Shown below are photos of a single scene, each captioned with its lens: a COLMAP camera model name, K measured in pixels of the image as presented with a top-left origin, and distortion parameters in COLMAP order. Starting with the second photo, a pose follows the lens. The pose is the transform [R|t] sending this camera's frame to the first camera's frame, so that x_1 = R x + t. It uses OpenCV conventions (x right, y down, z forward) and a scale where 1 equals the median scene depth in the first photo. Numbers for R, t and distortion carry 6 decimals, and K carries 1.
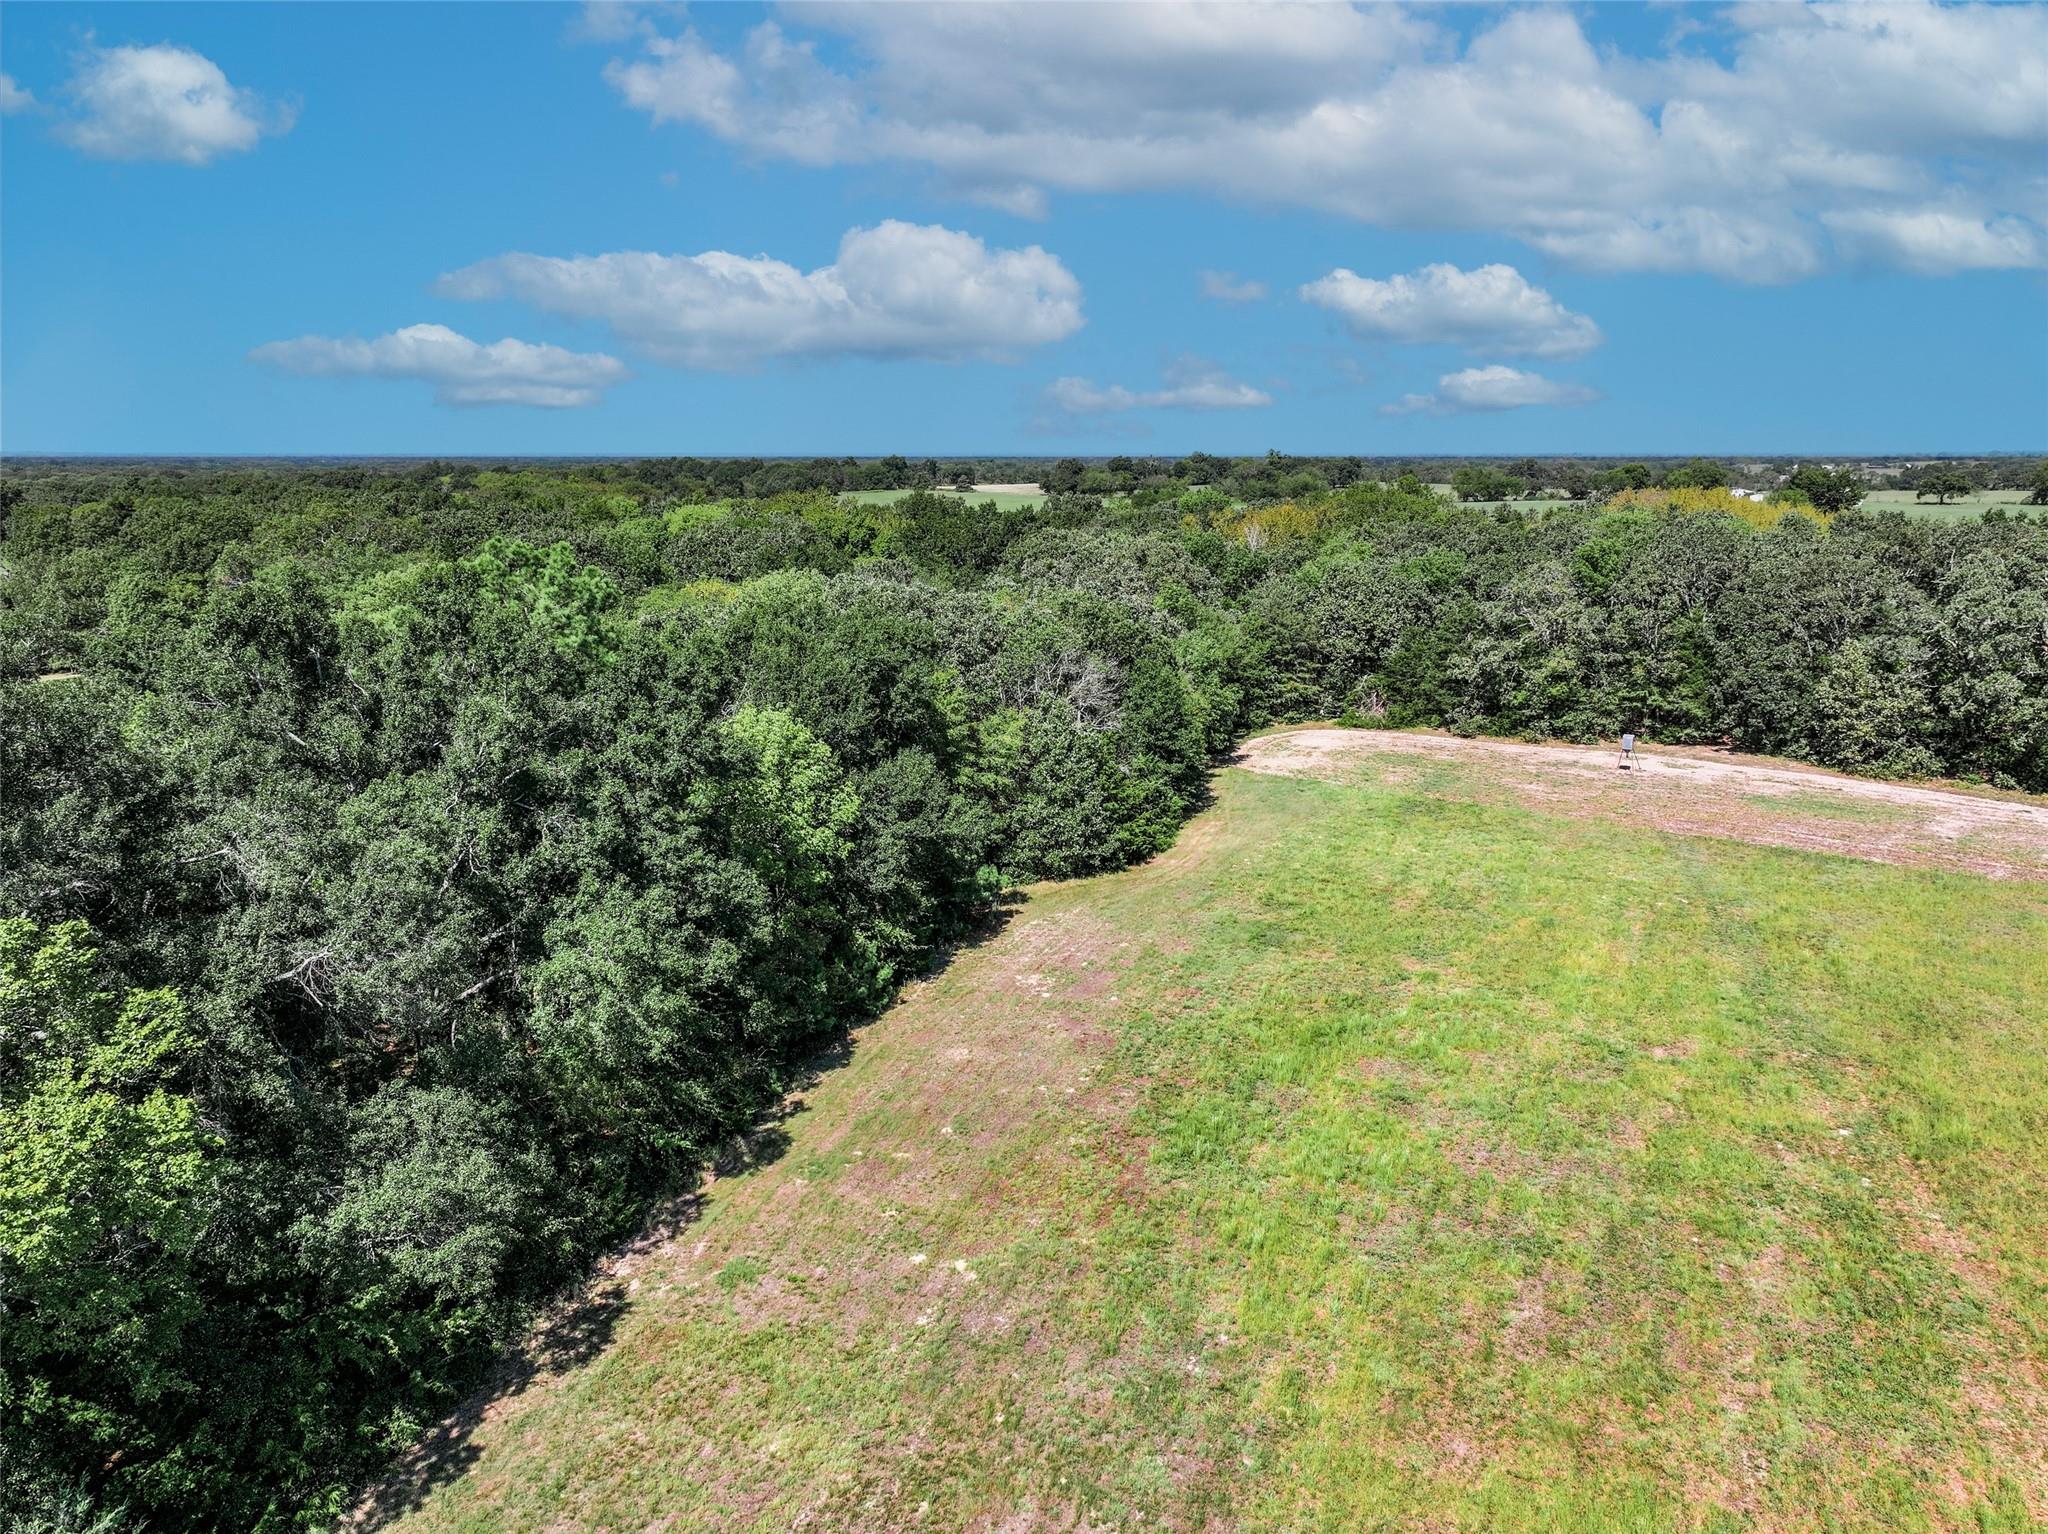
lens RADIAL K [[1455.9, 0, 1024.0], [0, 1455.9, 767.0], [0, 0, 1]] dist [0.004884, 0.000277]
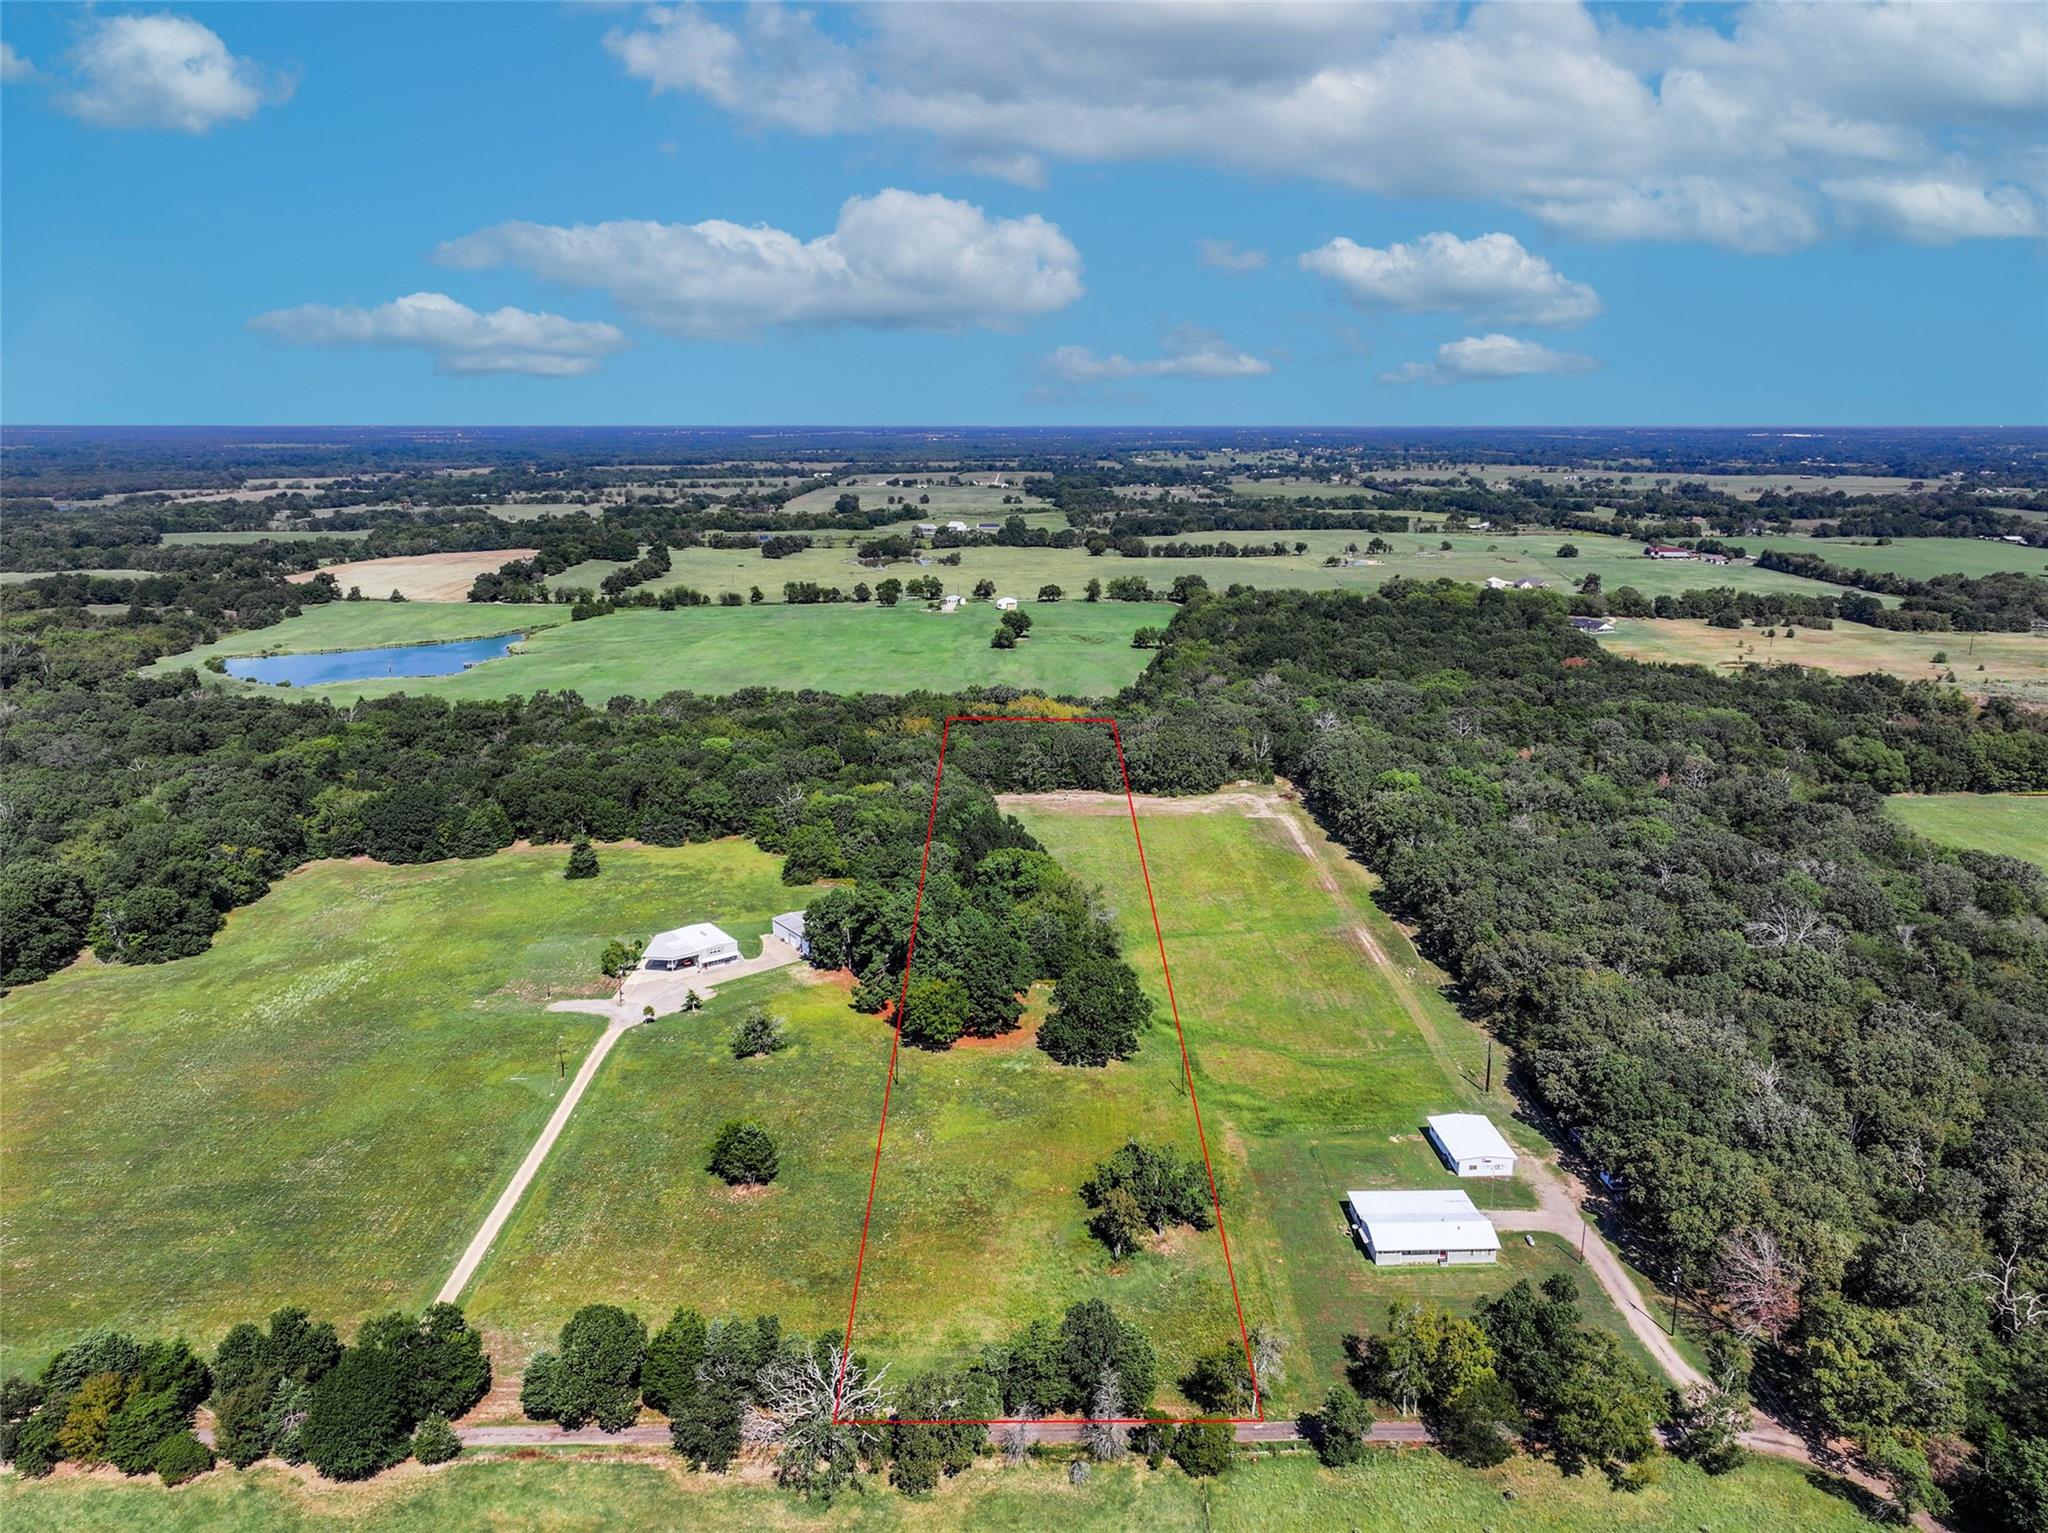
lens RADIAL K [[1442.8, 0, 1043.2], [0, 1442.8, 763.5], [0, 0, 1]] dist [0.001634, 0.011283]
pose [[0.822299, -0.128079, 0.554455, -1.728192], [0.118537, 0.991521, 0.053241, -0.297197], [-0.556573, 0.021943, 0.830509, -2.148522]]
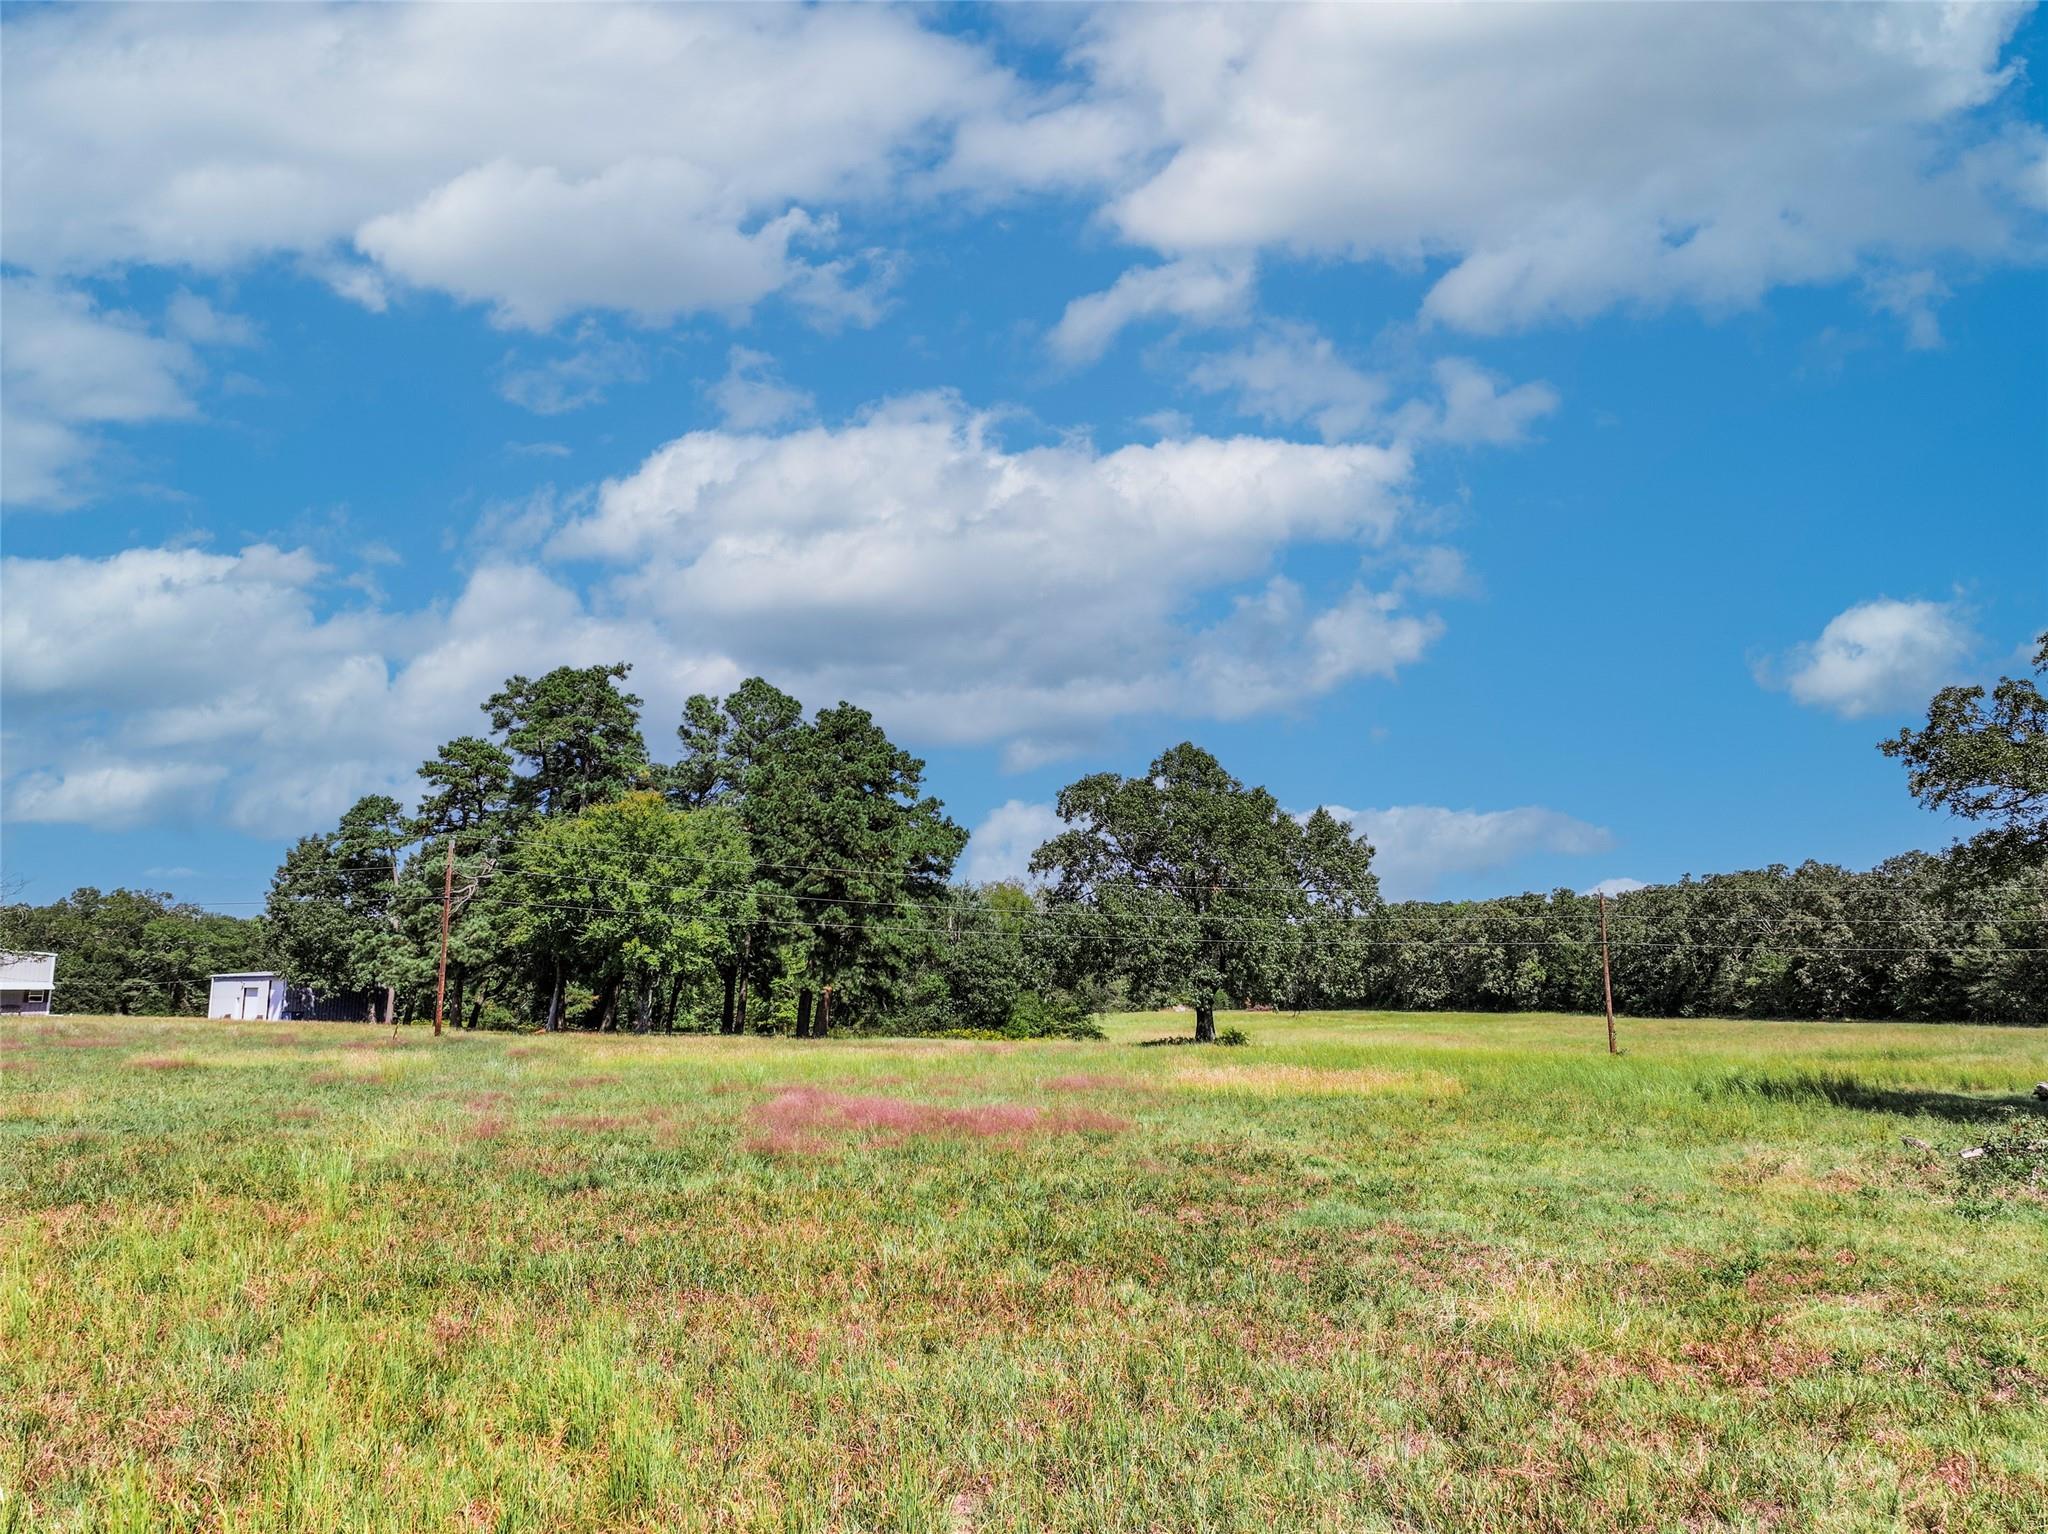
lens RADIAL K [[1442.8, 0, 1043.2], [0, 1442.8, 764.0], [0, 0, 1]] dist [0.001634, 0.011283]
pose [[0.709959, 0.119962, 0.693950, -0.999239], [0.144326, 0.939686, -0.310097, 0.342353], [-0.689295, 0.320312, 0.649825, -0.753668]]
